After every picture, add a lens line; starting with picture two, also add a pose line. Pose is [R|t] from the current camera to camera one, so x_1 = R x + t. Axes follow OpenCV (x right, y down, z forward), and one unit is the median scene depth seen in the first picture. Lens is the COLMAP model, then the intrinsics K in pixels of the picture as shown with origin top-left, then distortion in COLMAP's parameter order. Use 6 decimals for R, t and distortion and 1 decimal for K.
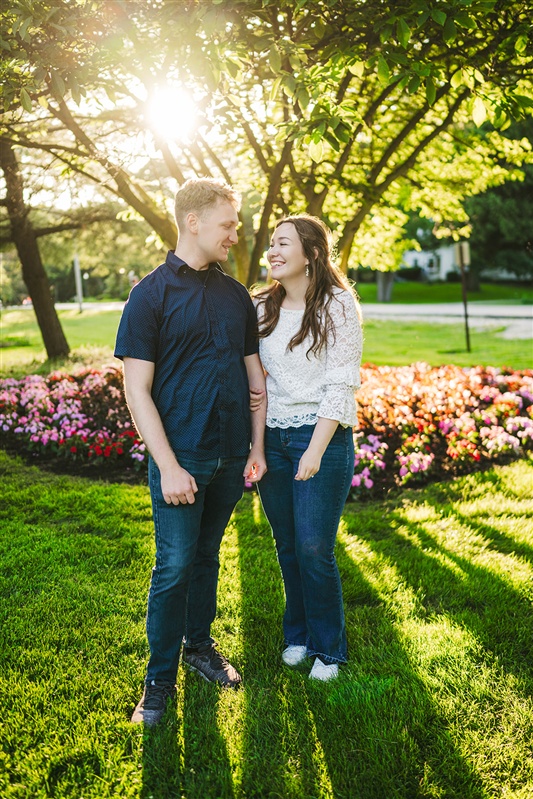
lens RADIAL K [[687.8, 0, 259.4], [0, 687.8, 415.8], [0, 0, 1]] dist [-0.079621, 0.028749]
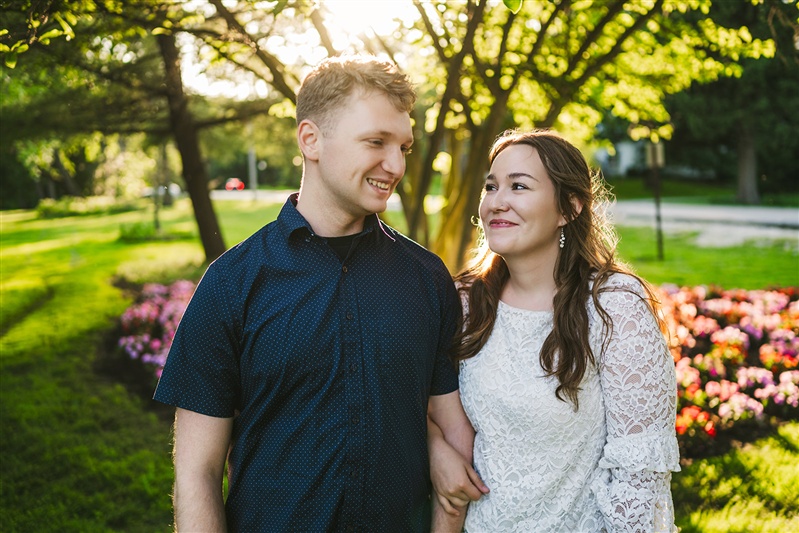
lens RADIAL K [[687.8, 0, 398.3], [0, 687.8, 270.7], [0, 0, 1]] dist [-0.079621, 0.028749]
pose [[0.998567, 0.023135, -0.048248, -0.000363], [-0.025559, 0.998410, -0.050237, -0.045663], [0.047009, 0.051398, 0.997571, 0.135197]]
